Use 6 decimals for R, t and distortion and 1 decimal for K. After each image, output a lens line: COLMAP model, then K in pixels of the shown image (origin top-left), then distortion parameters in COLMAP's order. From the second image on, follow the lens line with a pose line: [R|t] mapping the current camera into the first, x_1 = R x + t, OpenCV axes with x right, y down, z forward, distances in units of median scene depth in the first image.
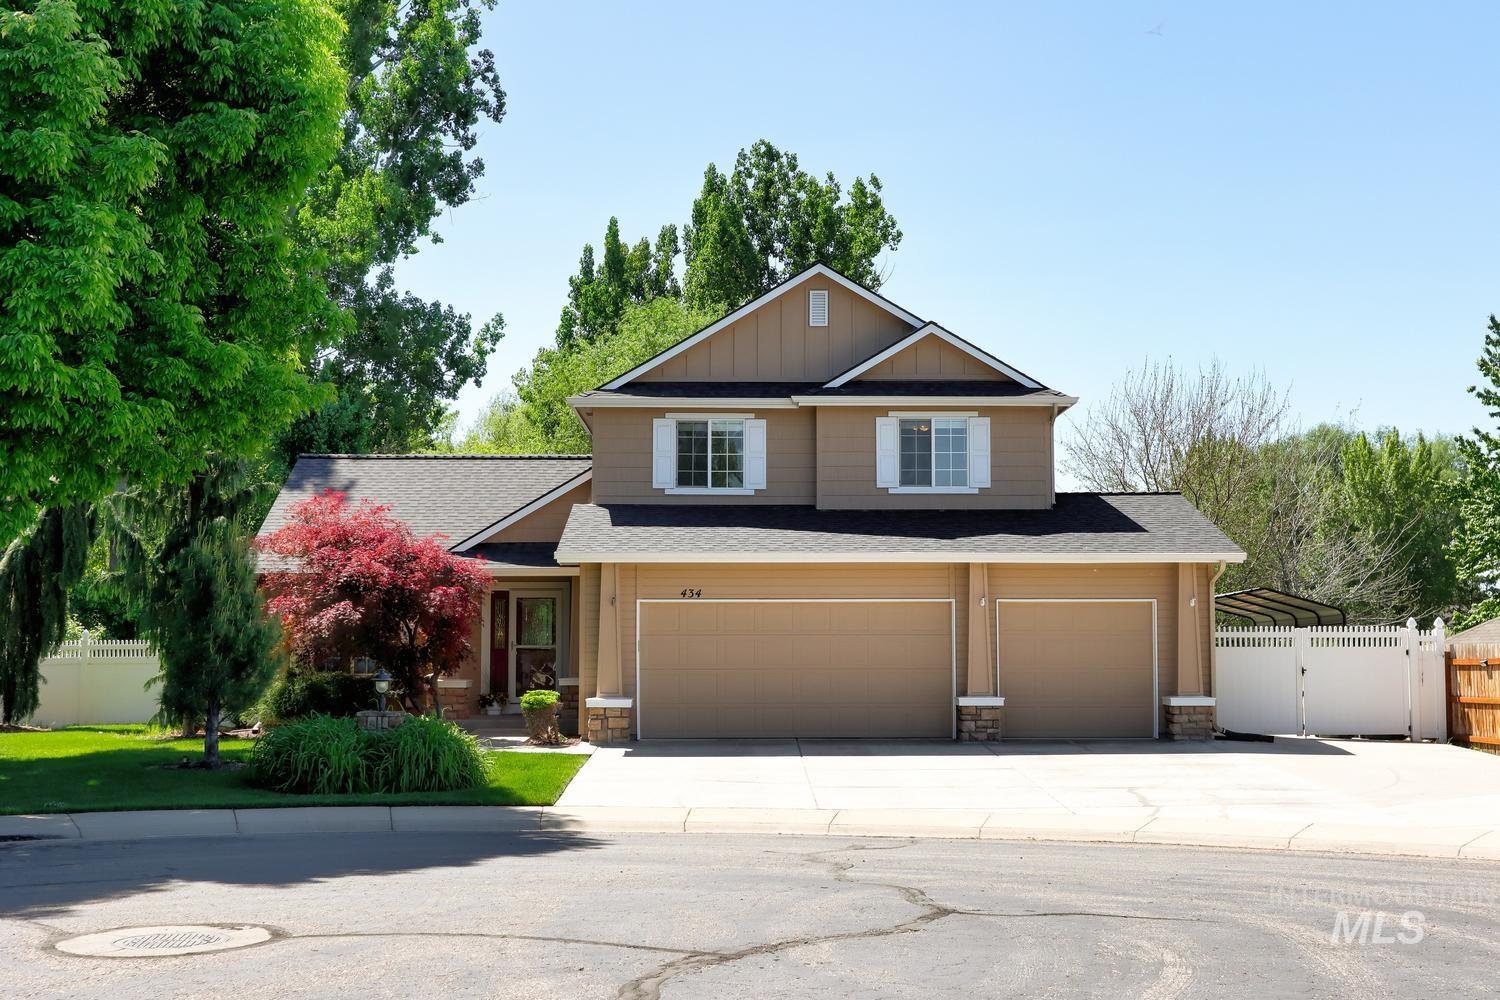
lens RADIAL K [[1686.4, 0, 750.0], [0, 1686.4, 500.0], [0, 0, 1]] dist [-0.001655, 0.011882]
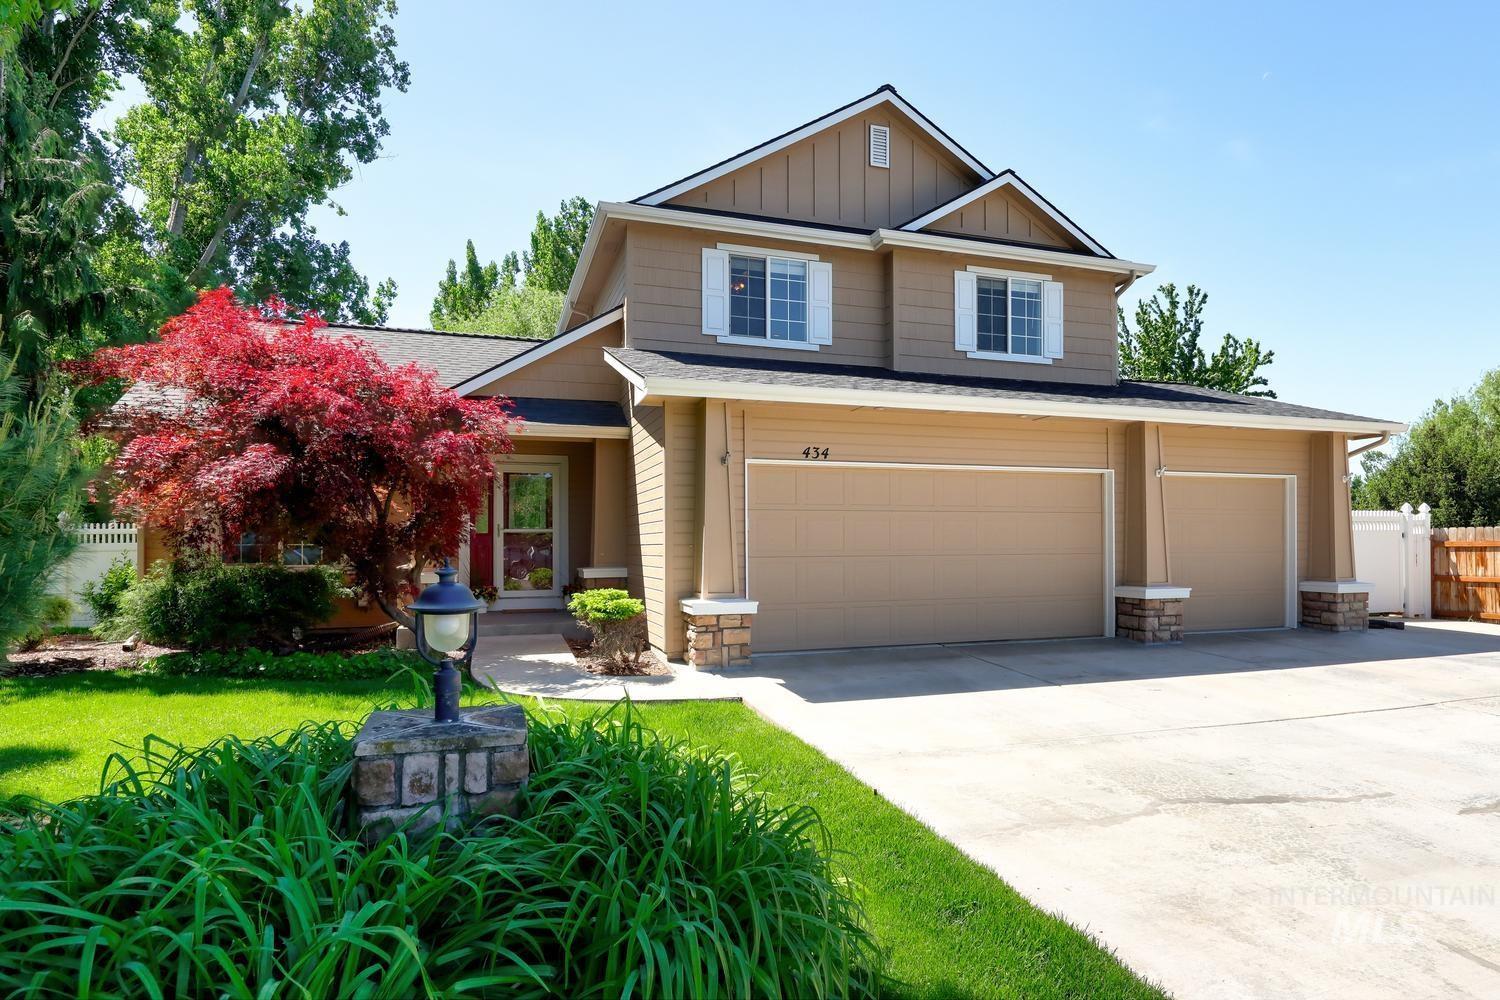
lens RADIAL K [[784.4, 0, 748.8], [0, 784.4, 534.0], [0, 0, 1]] dist [0.001761, 0.000208]
pose [[0.947663, 0.001026, 0.319270, -0.156596], [-0.025078, 0.997144, 0.071233, 0.061369], [-0.318285, -0.075512, 0.944983, 0.630362]]
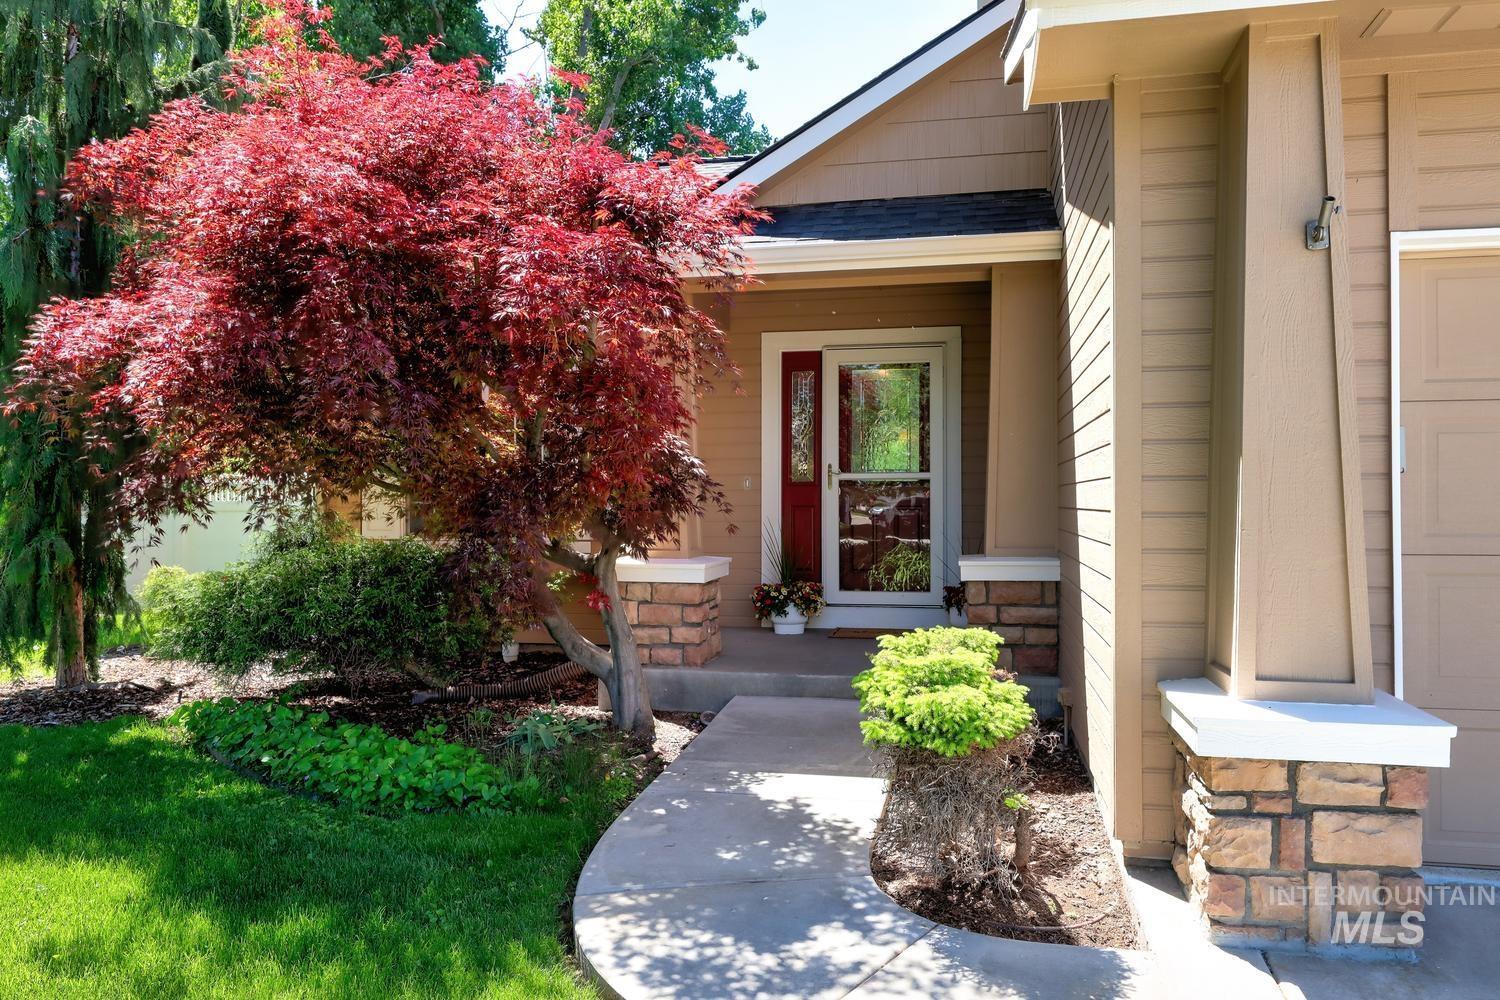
lens RADIAL K [[995.1, 0, 819.0], [0, 995.1, 489.8], [0, 0, 1]] dist [0.003690, 0.001680]
pose [[0.987713, -0.000372, -0.156275, -0.109674], [0.013332, 0.996552, 0.081895, 0.073448], [0.155706, -0.082973, 0.984313, 0.790149]]
